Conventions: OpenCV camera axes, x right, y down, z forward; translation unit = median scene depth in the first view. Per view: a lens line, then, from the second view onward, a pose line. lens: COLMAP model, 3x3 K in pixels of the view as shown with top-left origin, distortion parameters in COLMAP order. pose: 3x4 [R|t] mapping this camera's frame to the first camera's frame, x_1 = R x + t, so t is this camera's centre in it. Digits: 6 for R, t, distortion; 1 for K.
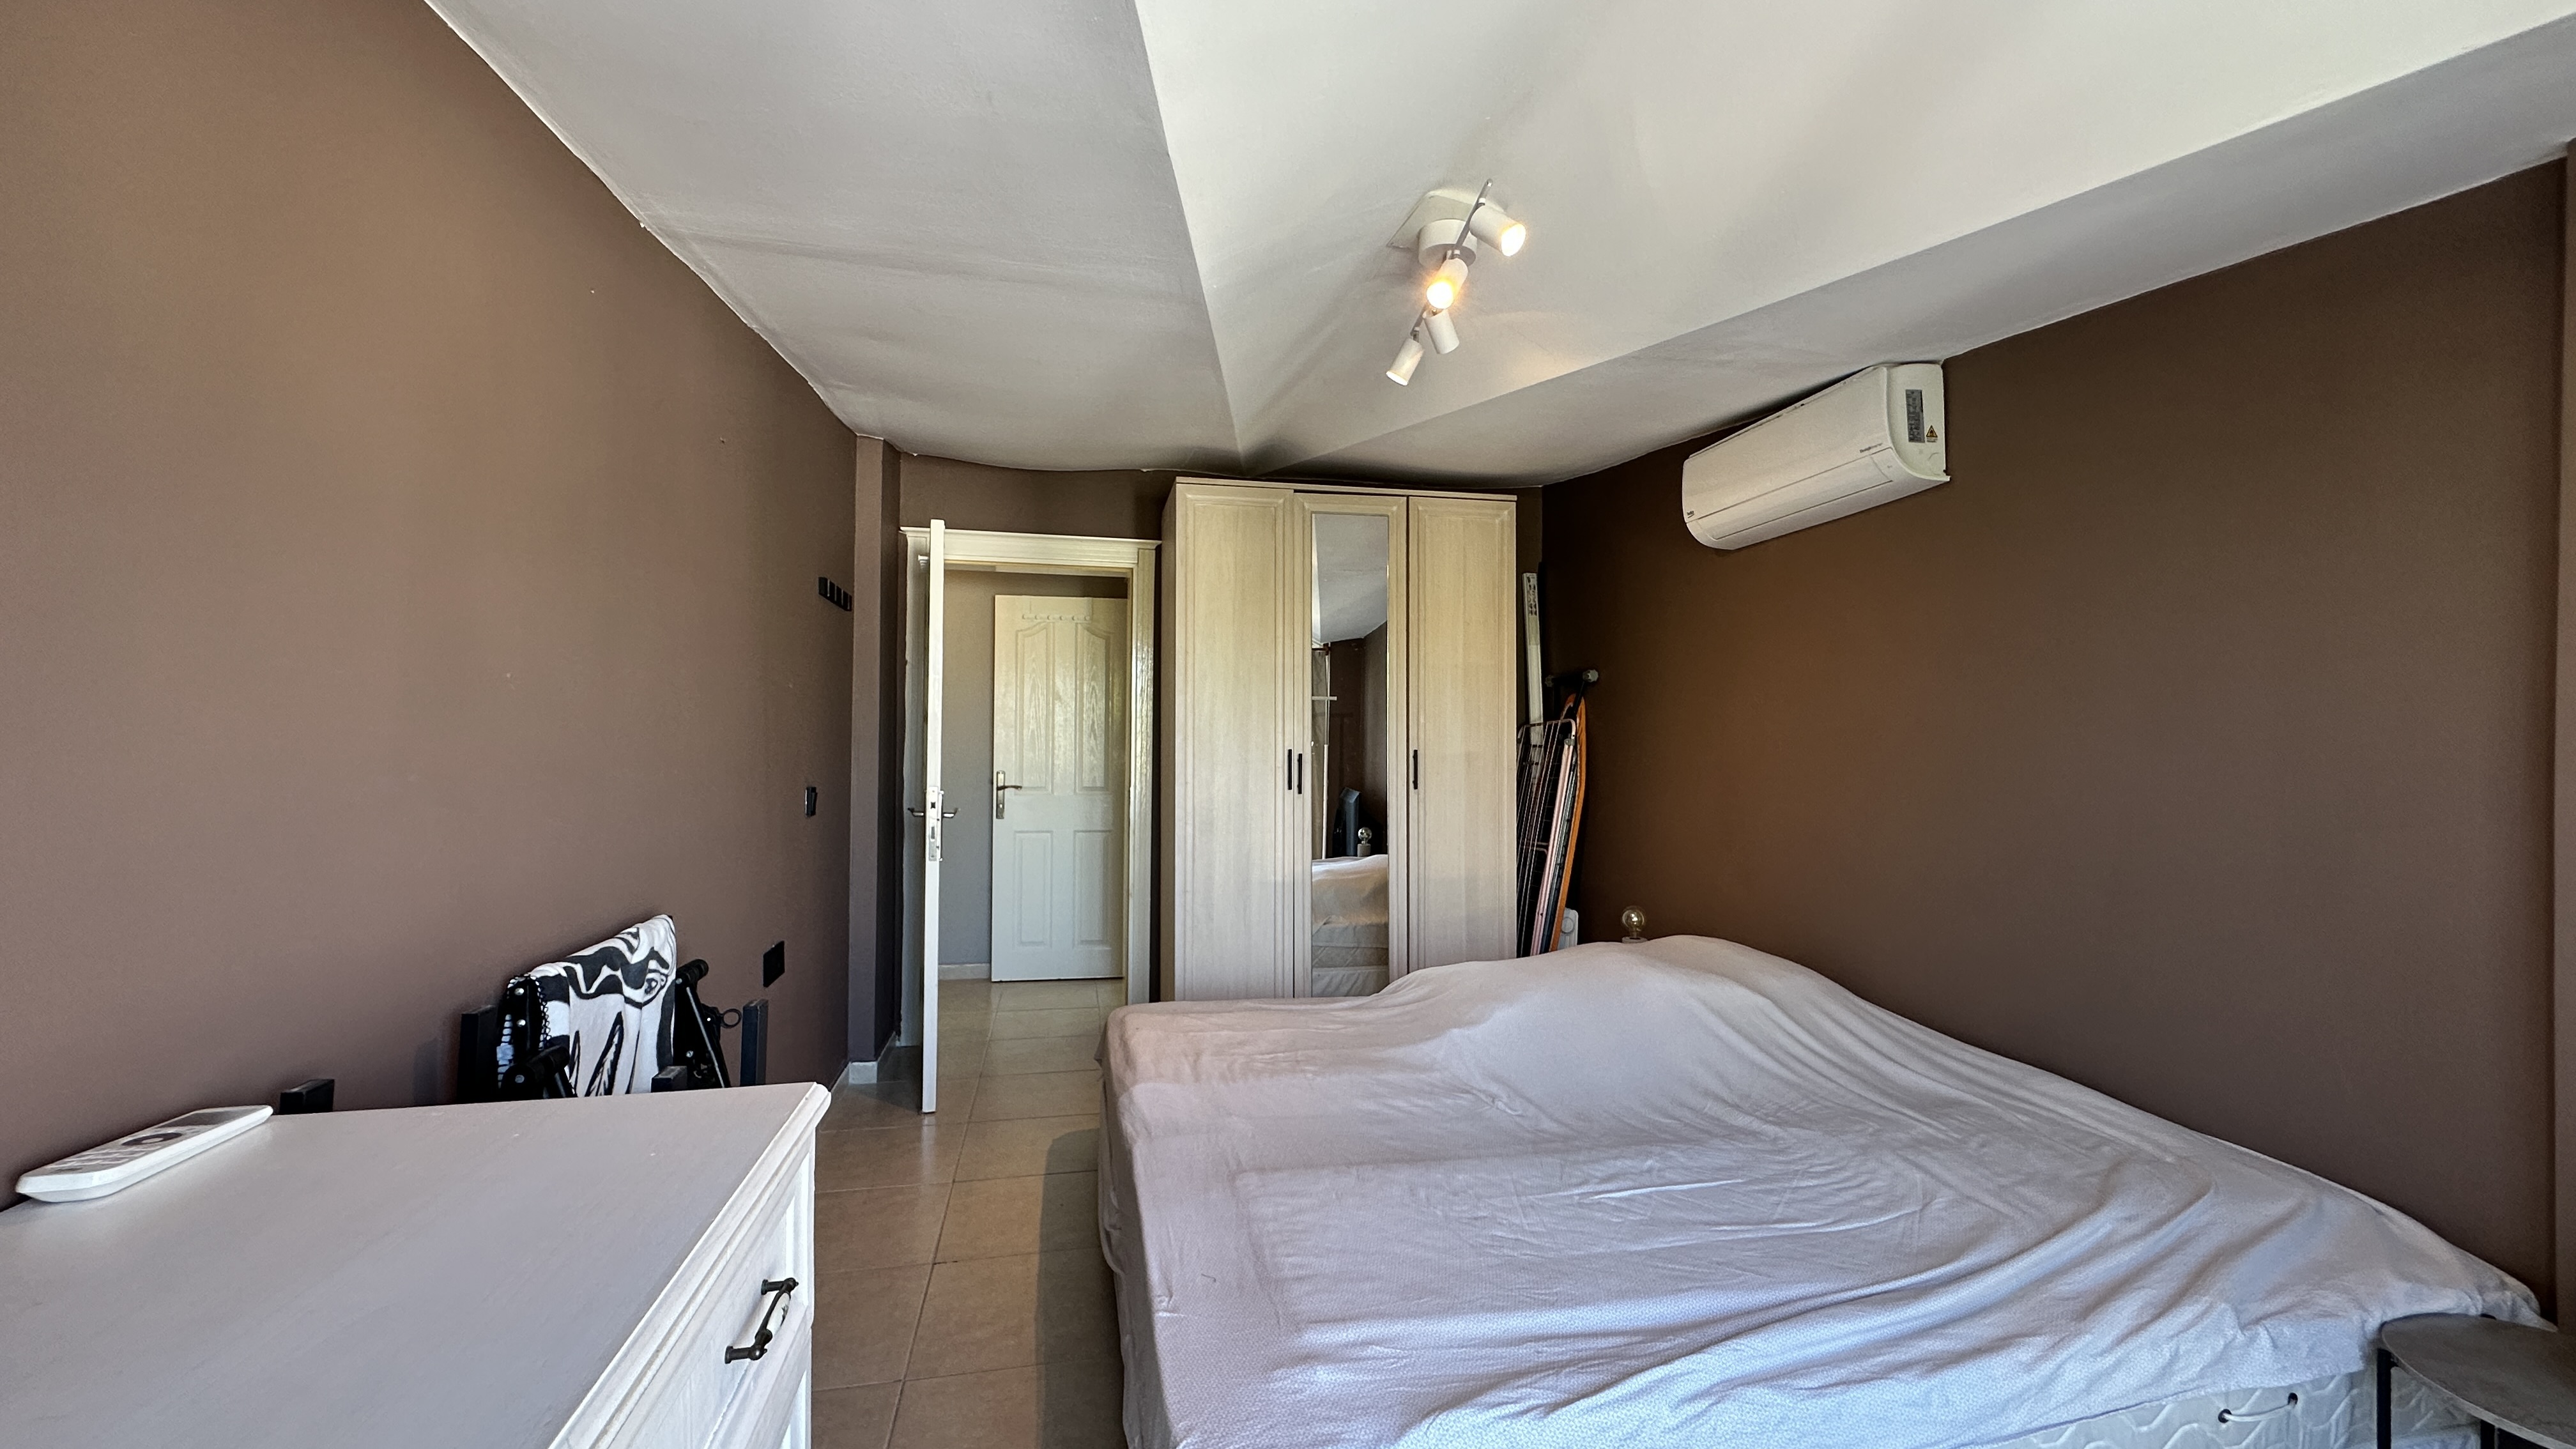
lens RADIAL K [[1028.5, 0, 1285.7], [0, 1028.5, 727.2], [0, 0, 1]] dist [-0.001161, 0.000264]
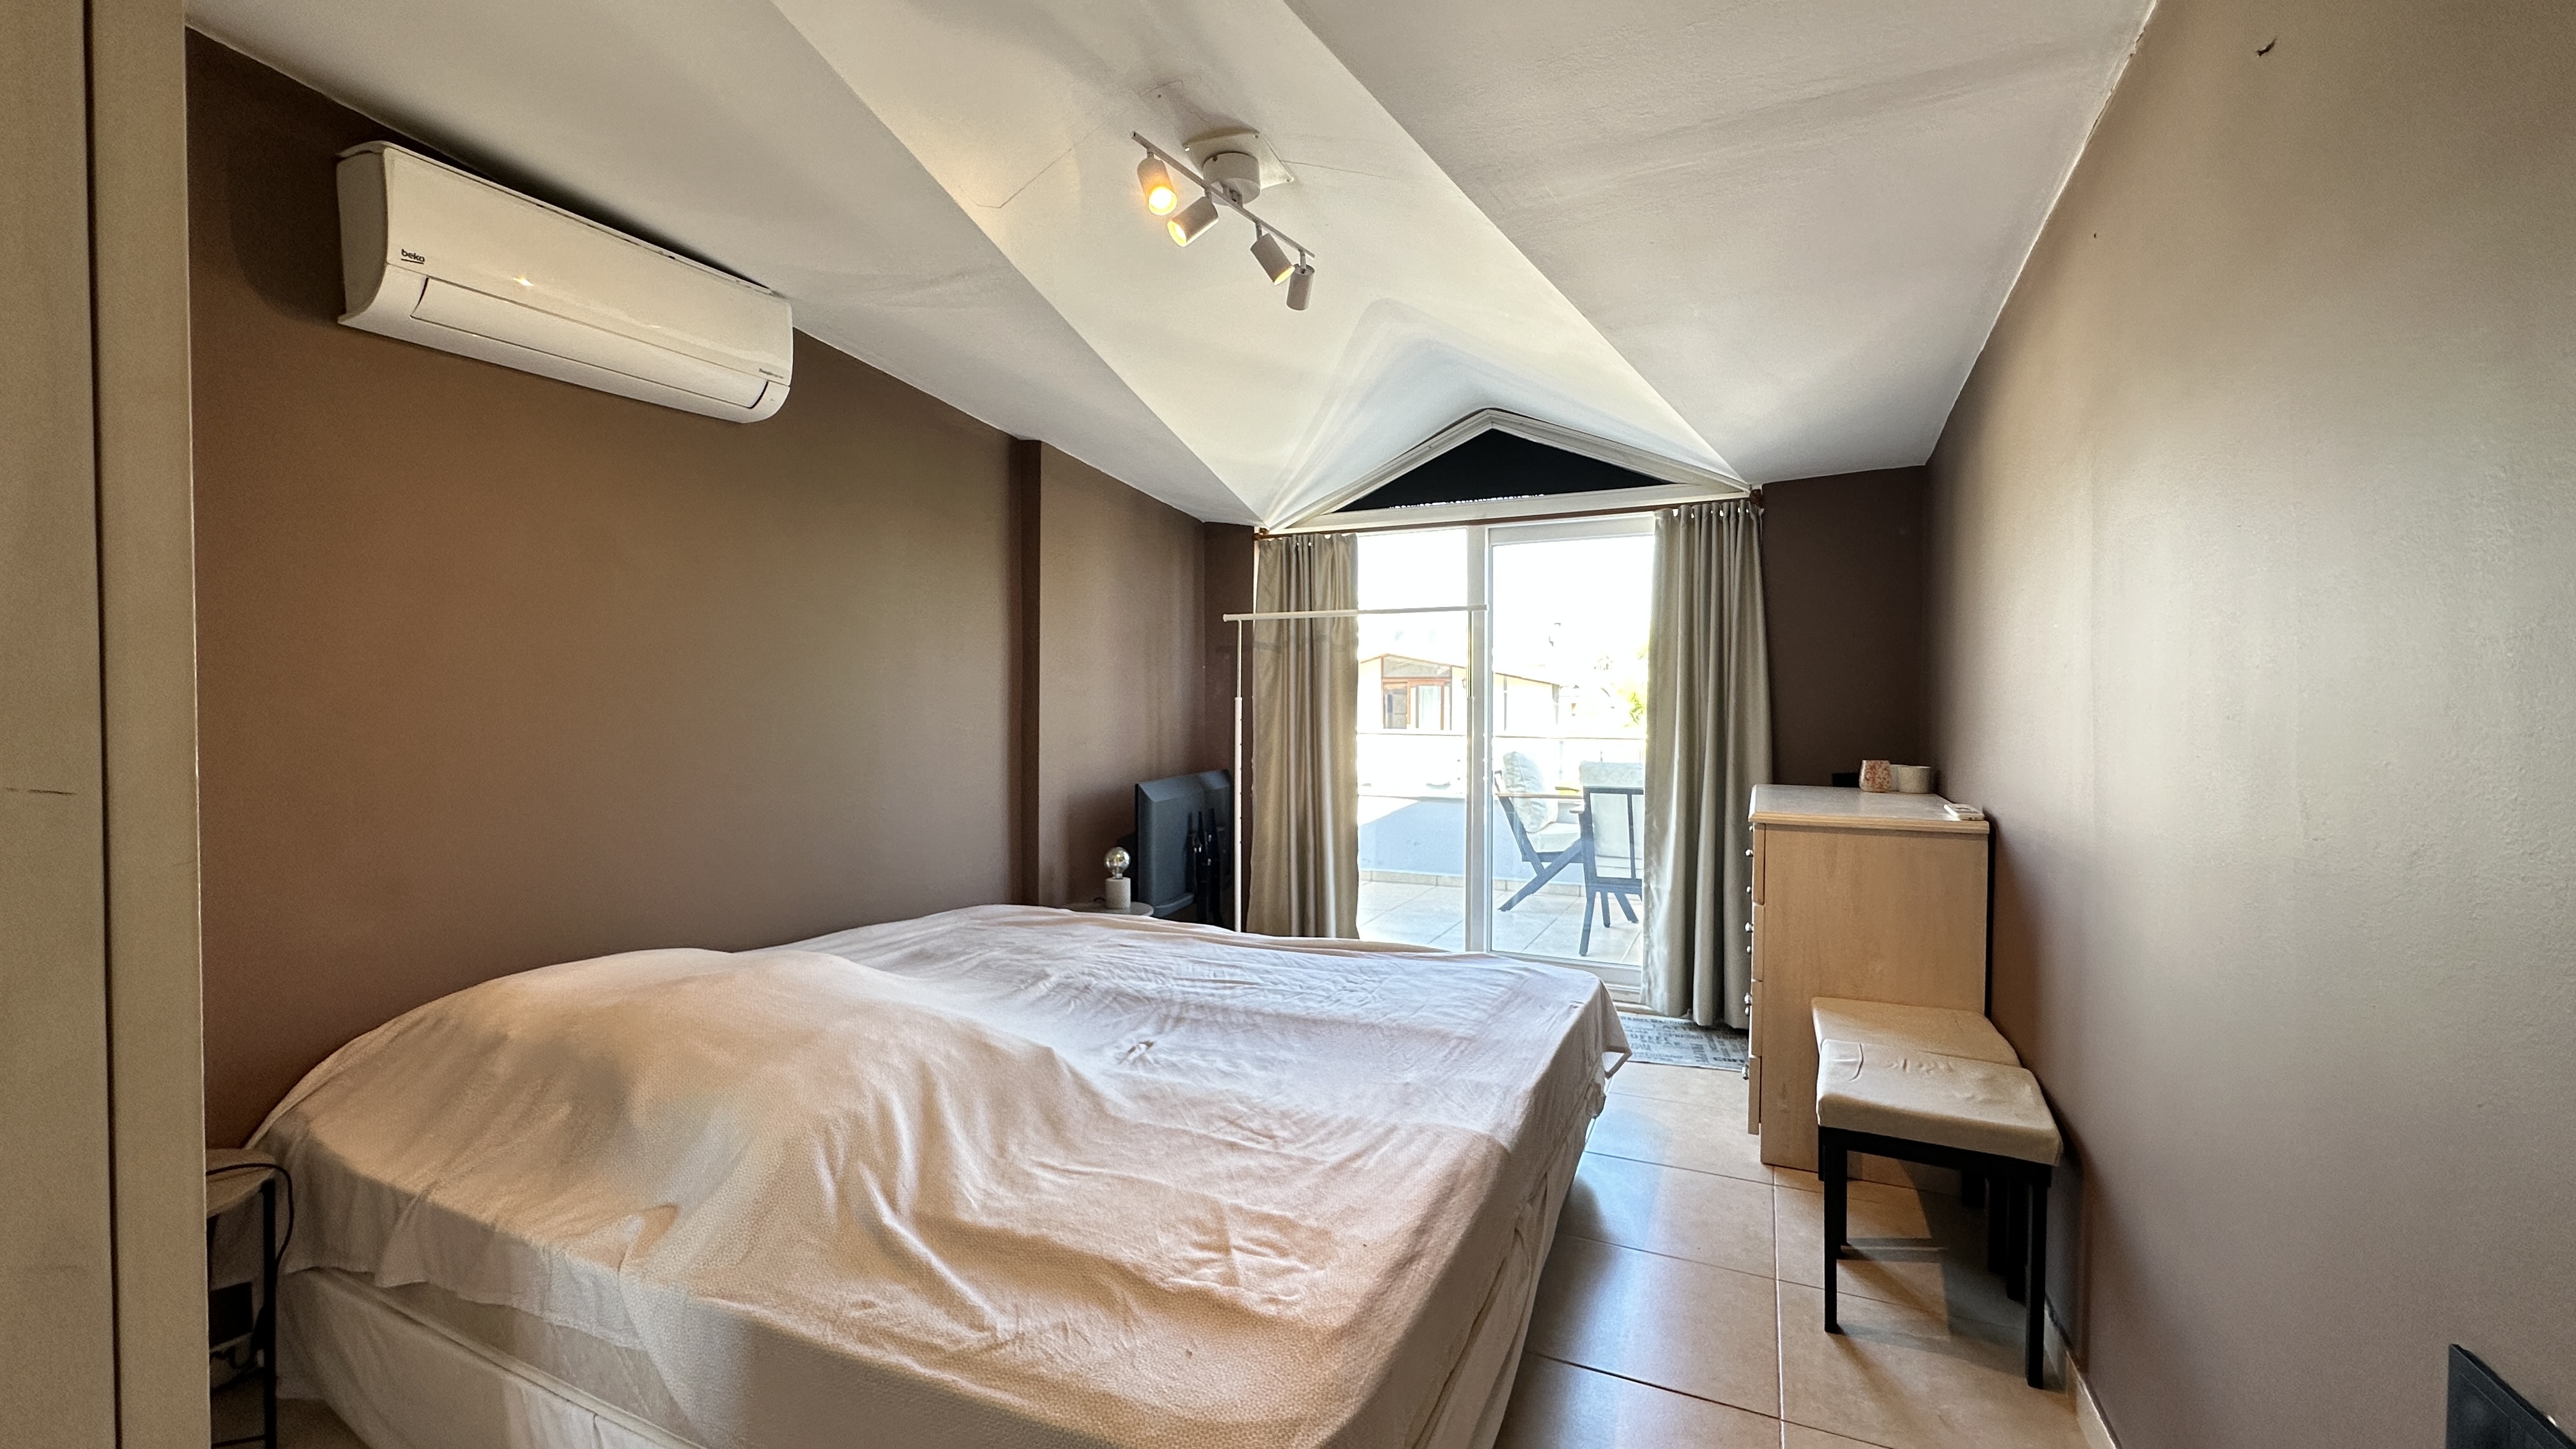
lens RADIAL K [[1028.5, 0, 1281.1], [0, 1028.5, 721.9], [0, 0, 1]] dist [-0.001161, 0.000264]
pose [[-0.797570, -0.015944, 0.603015, -0.521391], [-0.012543, 0.999873, 0.009848, 0.056386], [-0.603096, 0.000290, -0.797669, 1.855437]]
